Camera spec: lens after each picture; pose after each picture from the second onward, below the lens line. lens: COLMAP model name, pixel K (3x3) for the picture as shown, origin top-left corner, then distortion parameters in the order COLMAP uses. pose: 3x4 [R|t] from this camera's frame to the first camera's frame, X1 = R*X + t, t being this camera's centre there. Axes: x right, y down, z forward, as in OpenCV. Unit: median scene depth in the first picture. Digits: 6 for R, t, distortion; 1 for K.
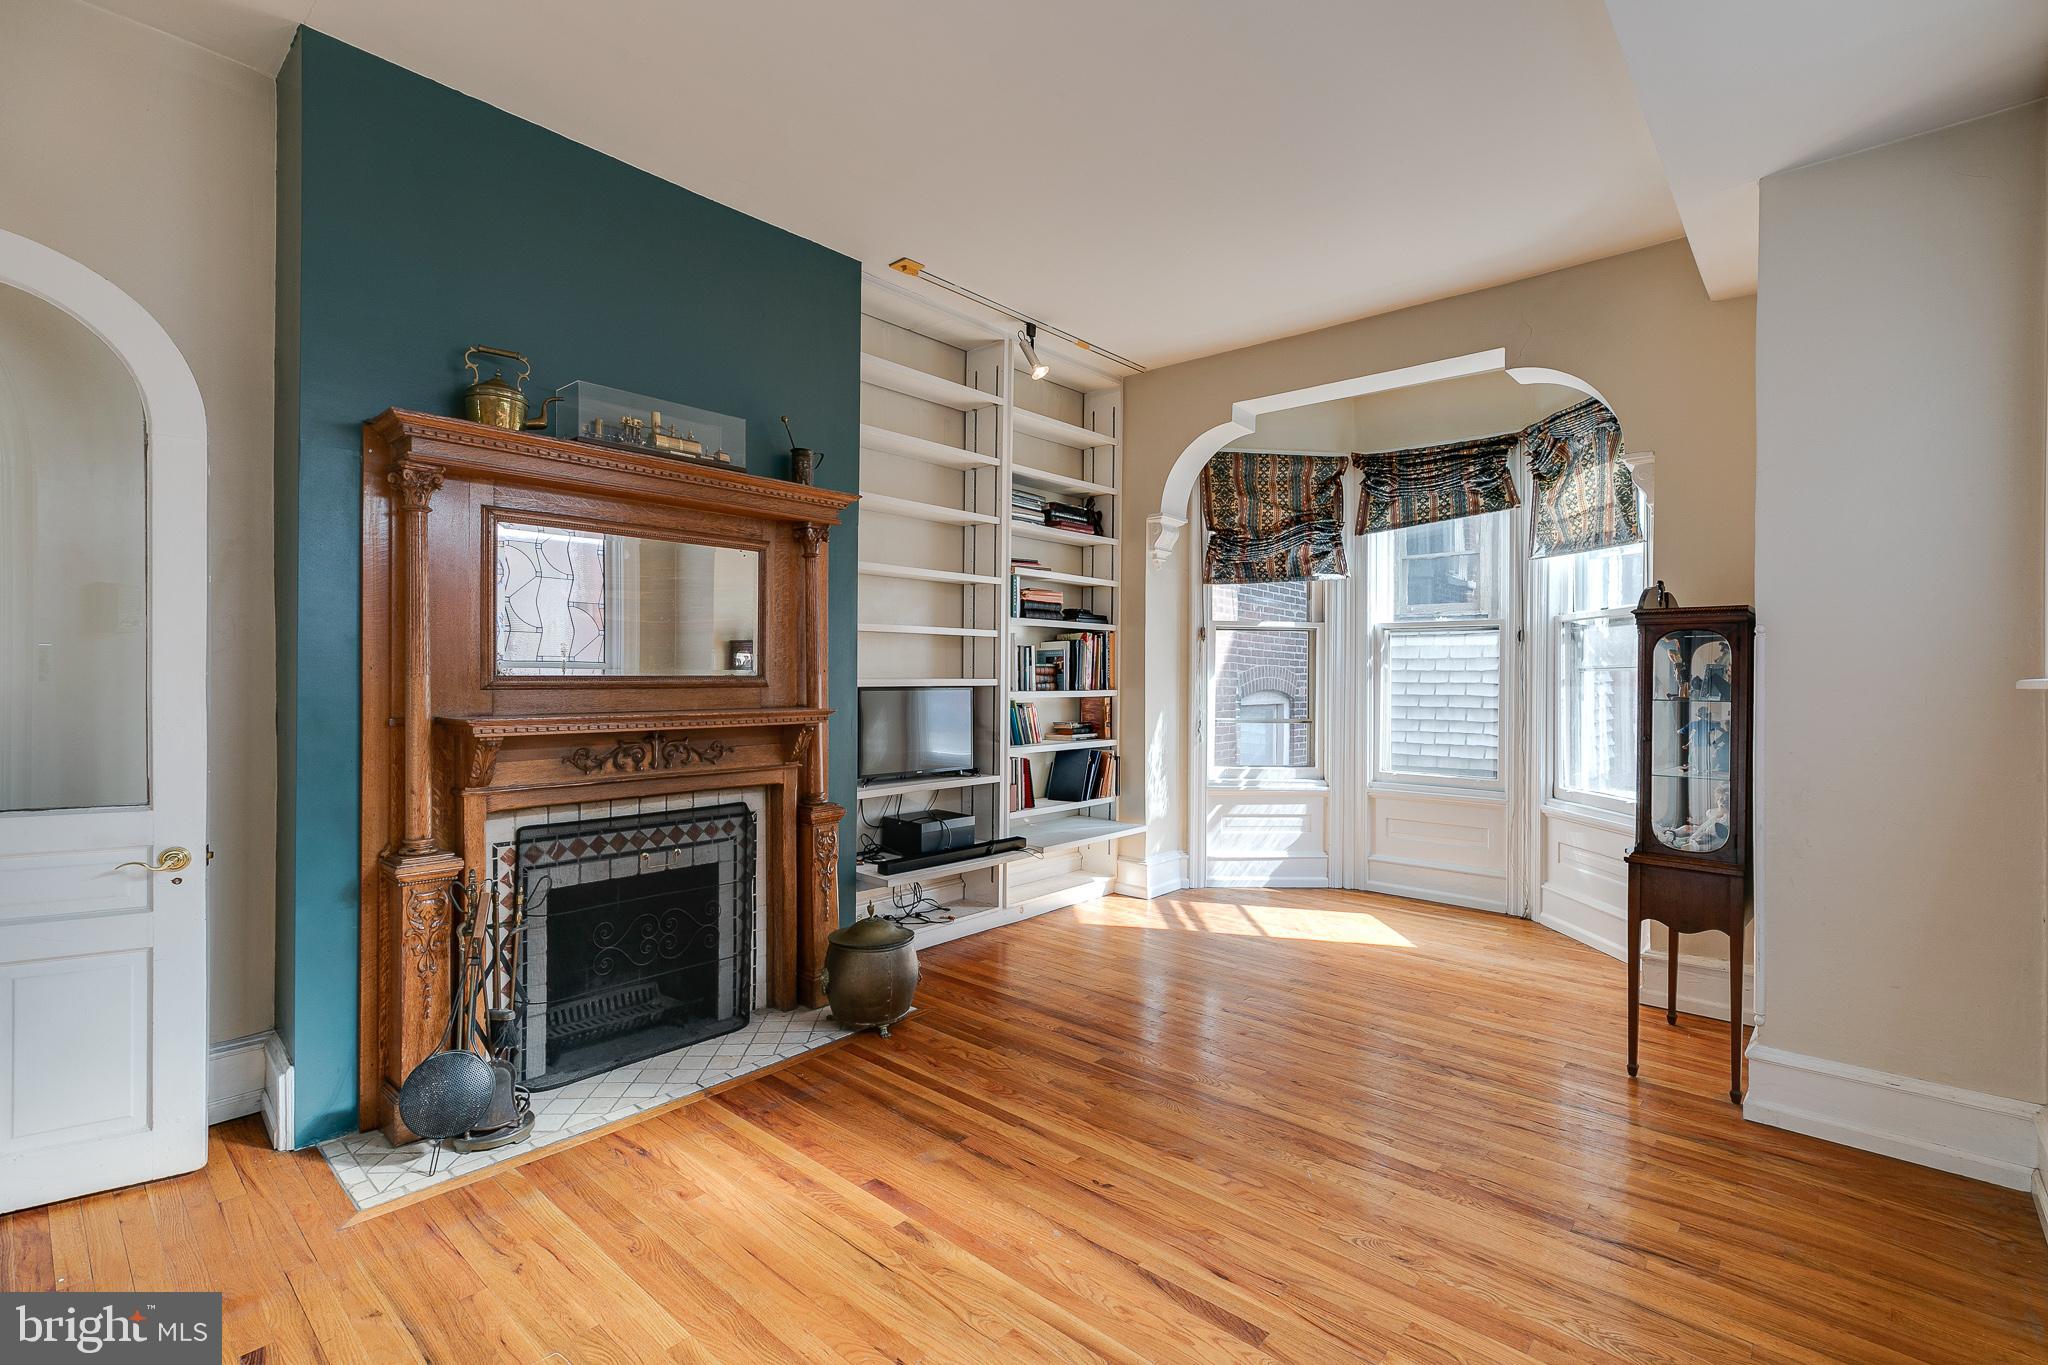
lens RADIAL K [[929.8, 0, 1032.6], [0, 929.8, 669.3], [0, 0, 1]] dist [0.006592, -0.000031]
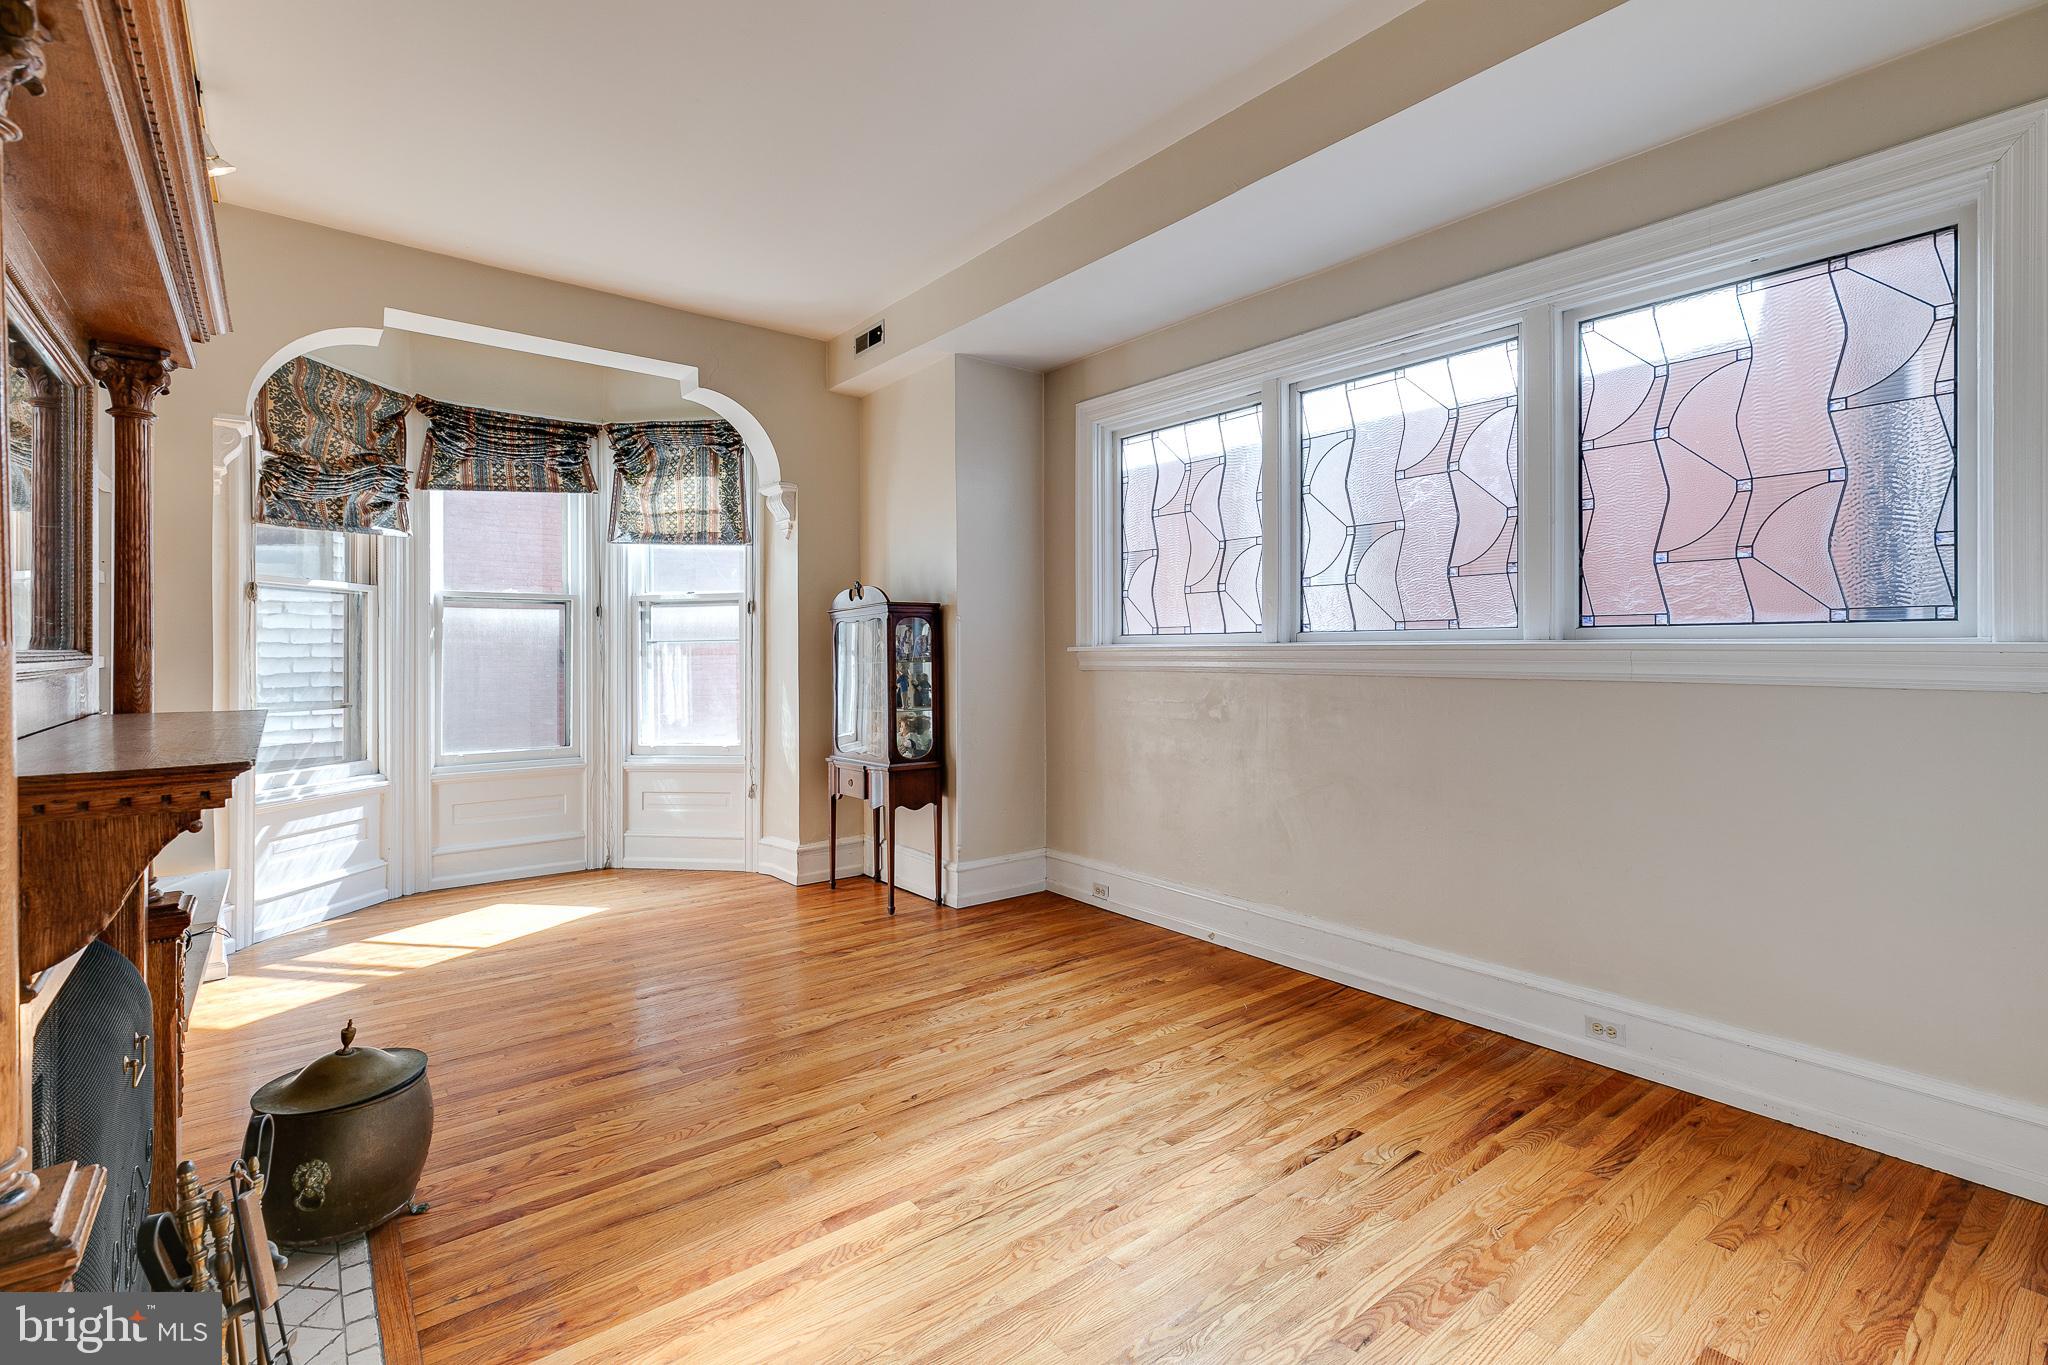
lens RADIAL K [[929.8, 0, 1032.6], [0, 929.8, 669.3], [0, 0, 1]] dist [0.006592, -0.000031]
pose [[0.177318, -0.026209, 0.983804, -0.452024], [-0.000838, 0.999641, 0.026782, 0.001404], [-0.984153, -0.005573, 0.177233, 0.299624]]
